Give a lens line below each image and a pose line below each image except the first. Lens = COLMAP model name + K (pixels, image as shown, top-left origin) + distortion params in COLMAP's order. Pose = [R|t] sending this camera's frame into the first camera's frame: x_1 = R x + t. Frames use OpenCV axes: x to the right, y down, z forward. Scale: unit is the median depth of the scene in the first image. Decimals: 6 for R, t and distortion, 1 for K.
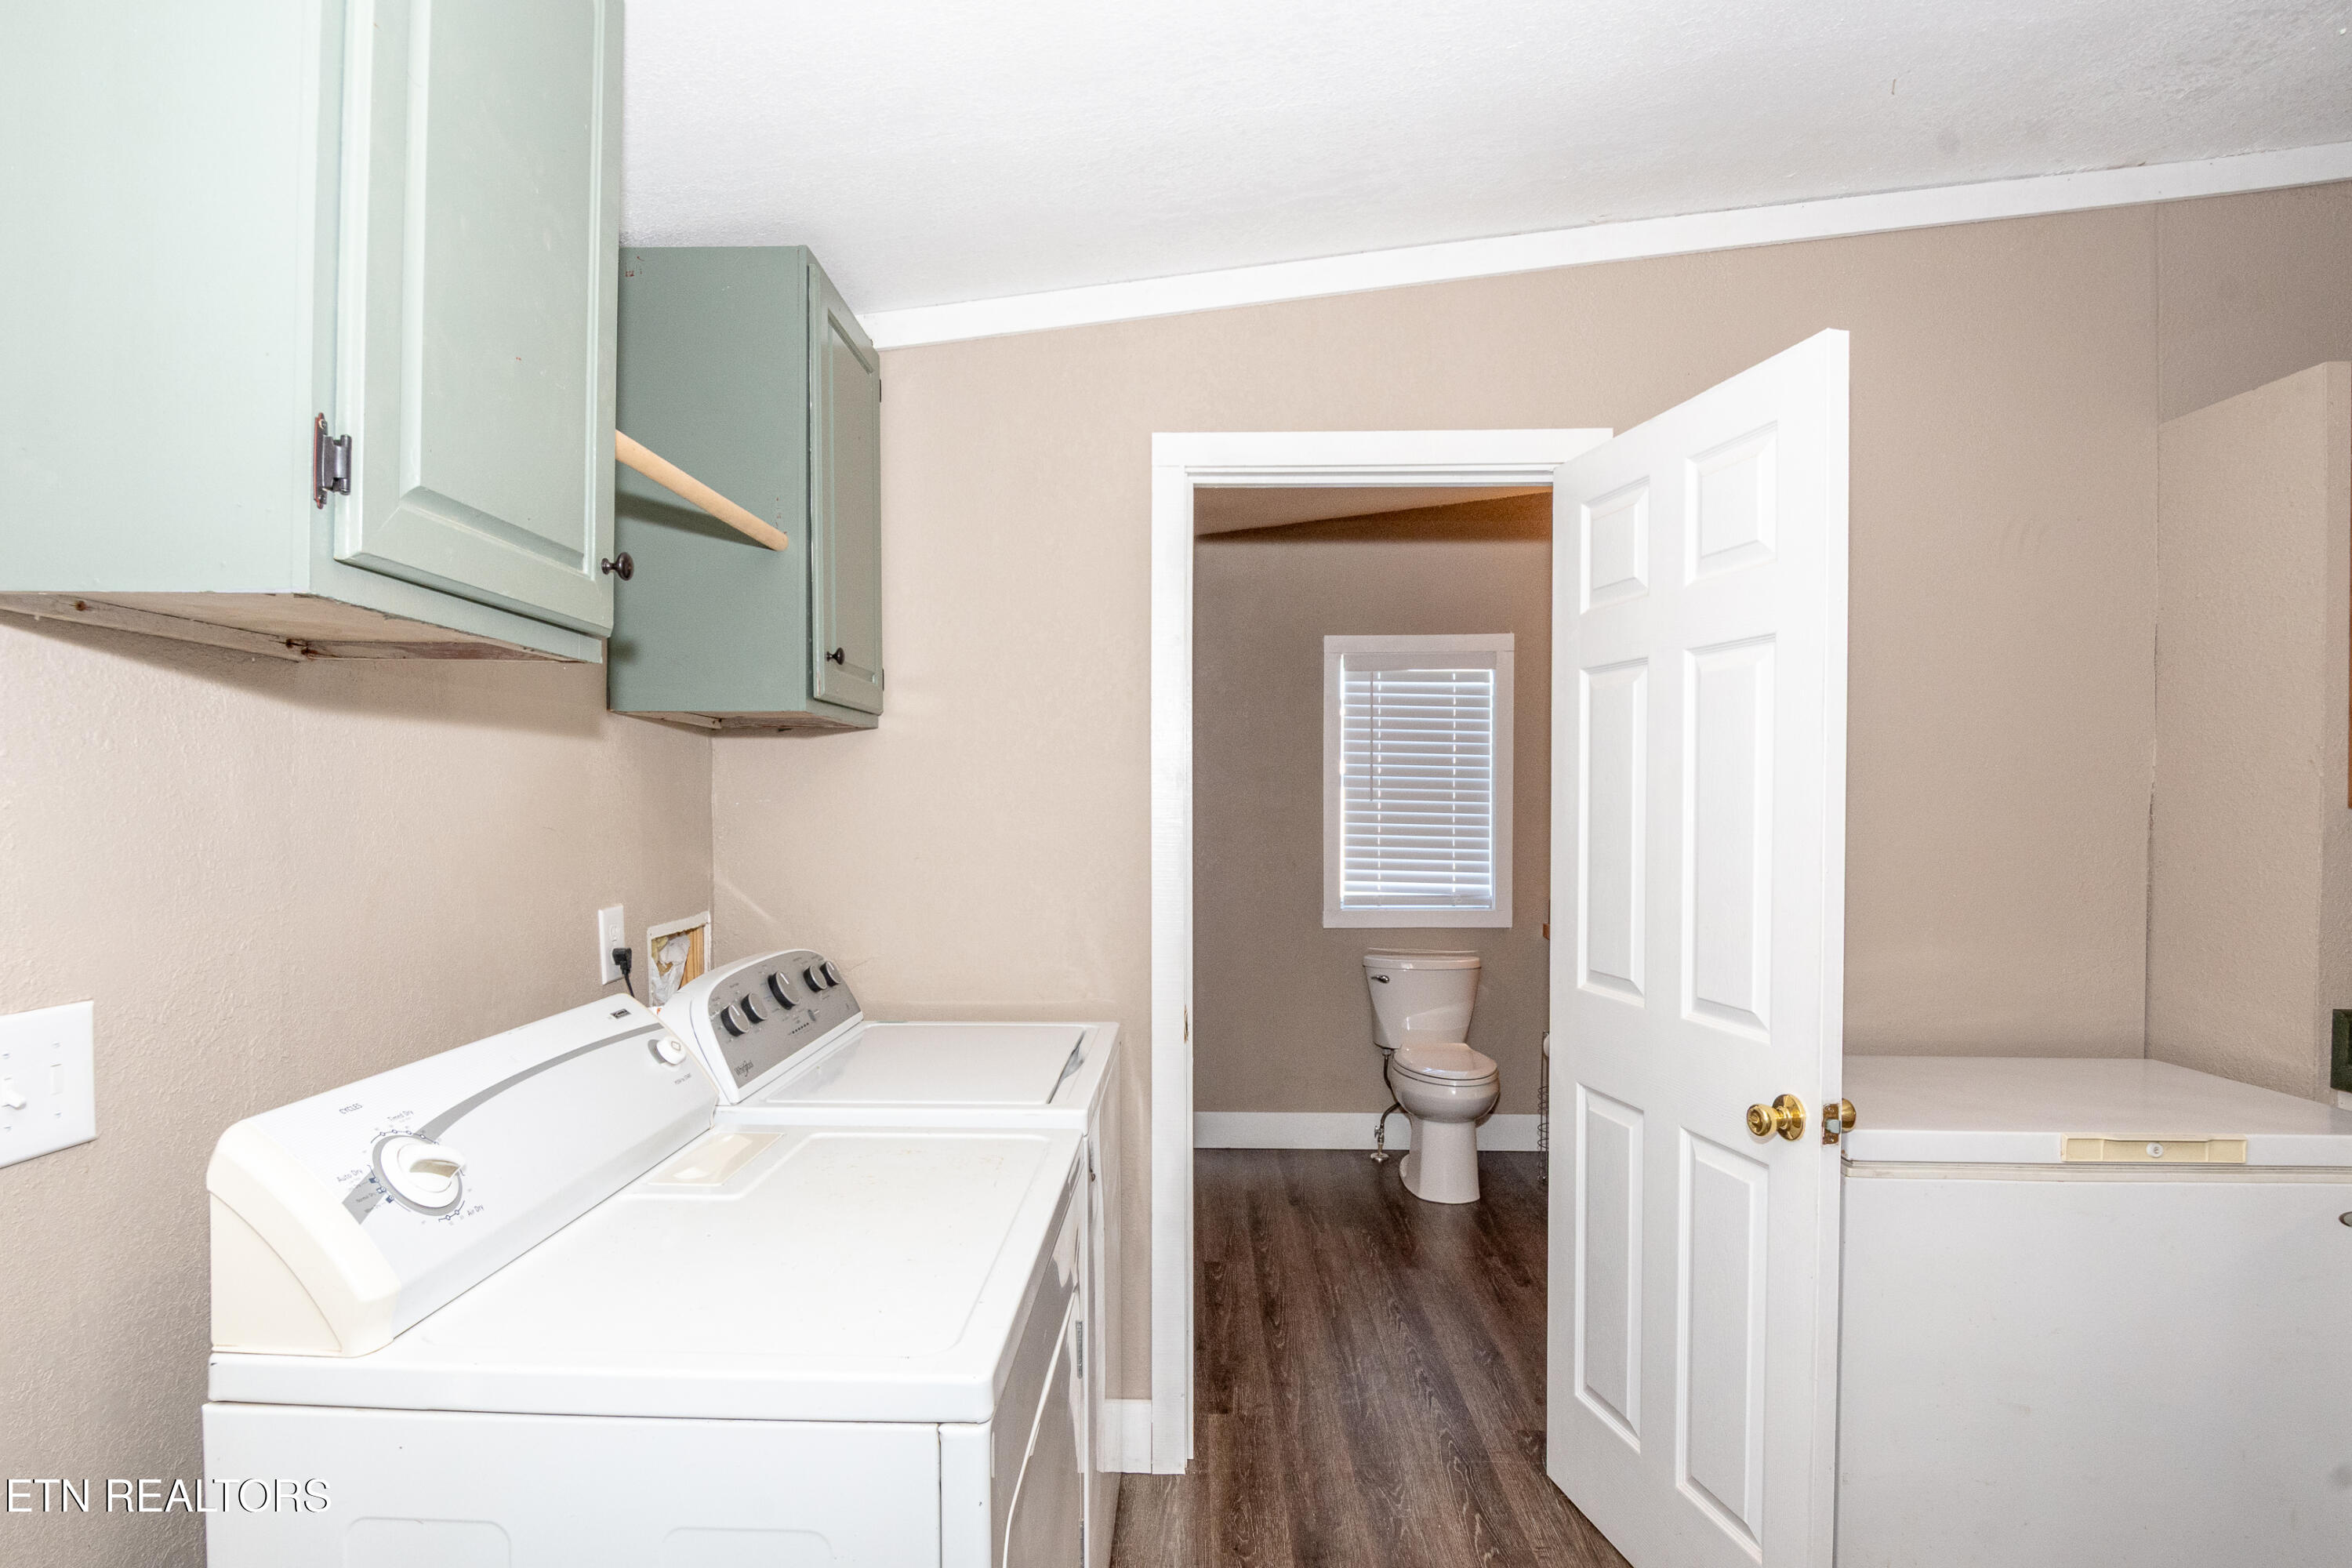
lens RADIAL K [[1308.8, 0, 1172.9], [0, 1308.8, 795.4], [0, 0, 1]] dist [-0.000357, -0.010389]
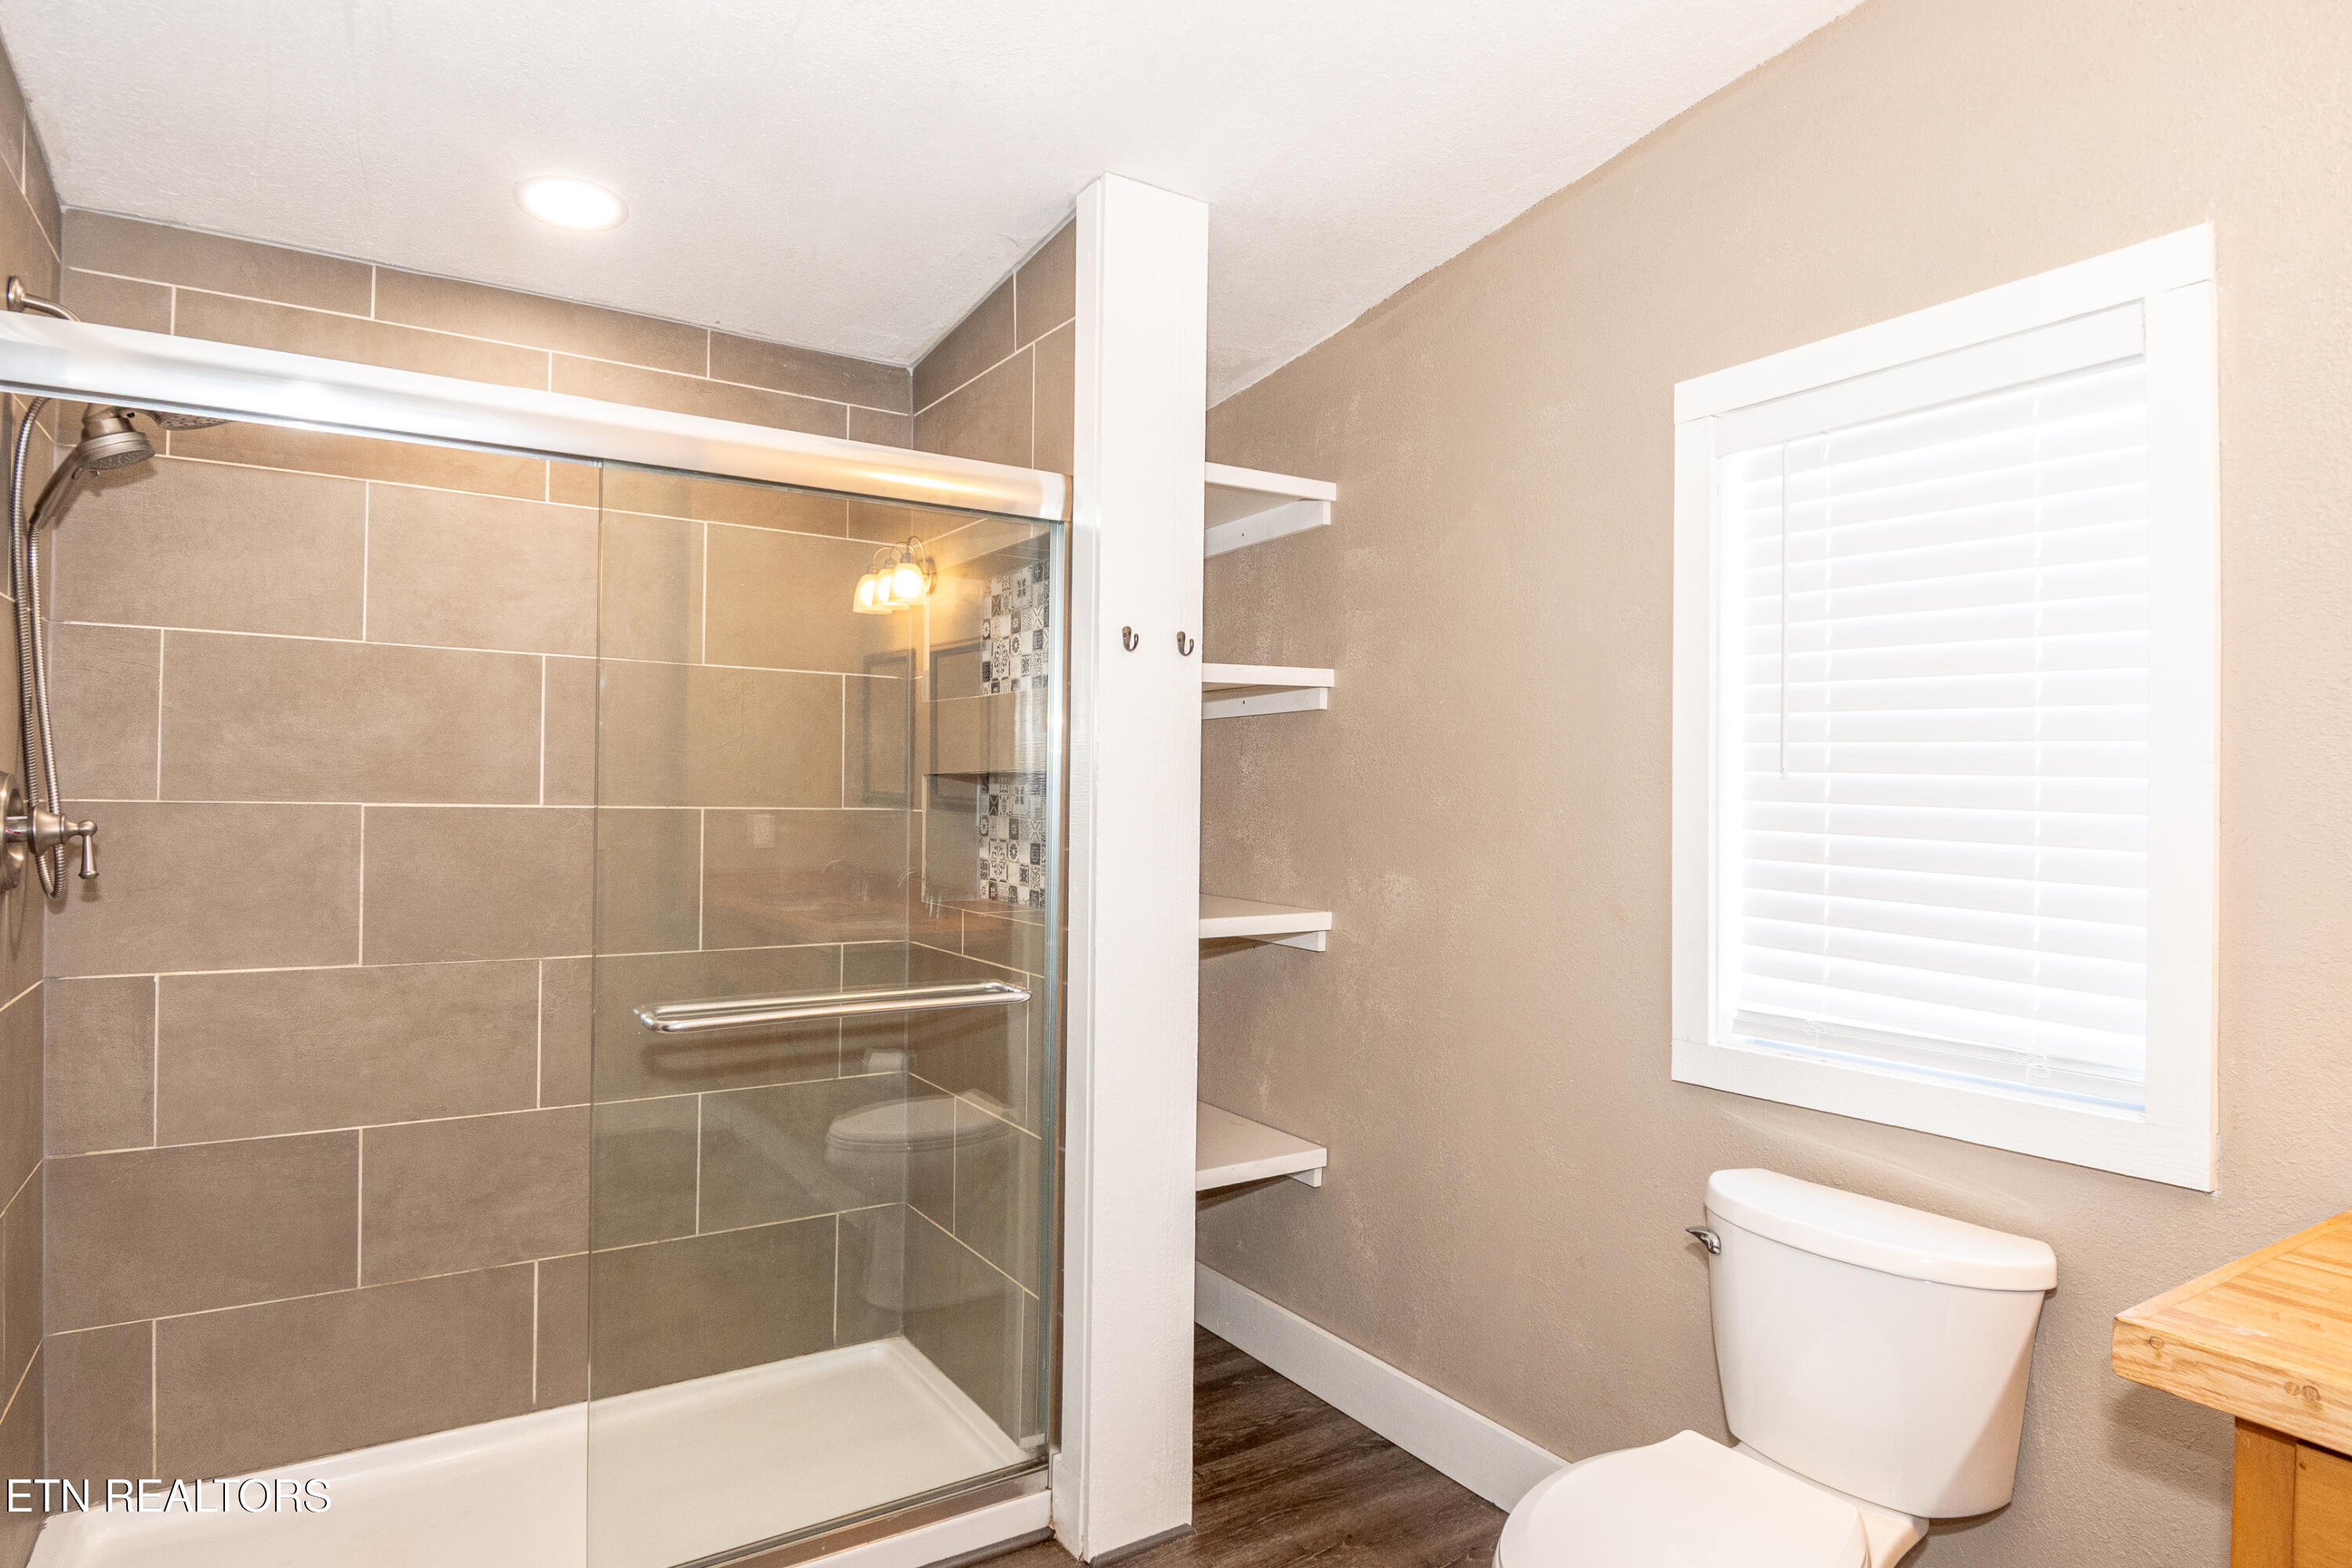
lens RADIAL K [[1308.8, 0, 1166.9], [0, 1308.8, 787.9], [0, 0, 1]] dist [-0.000357, -0.010389]
pose [[0.558001, -0.002369, -0.829837, 0.370855], [-0.002744, 0.999985, -0.004700, 0.009690], [0.829836, 0.004900, 0.557987, 0.624073]]
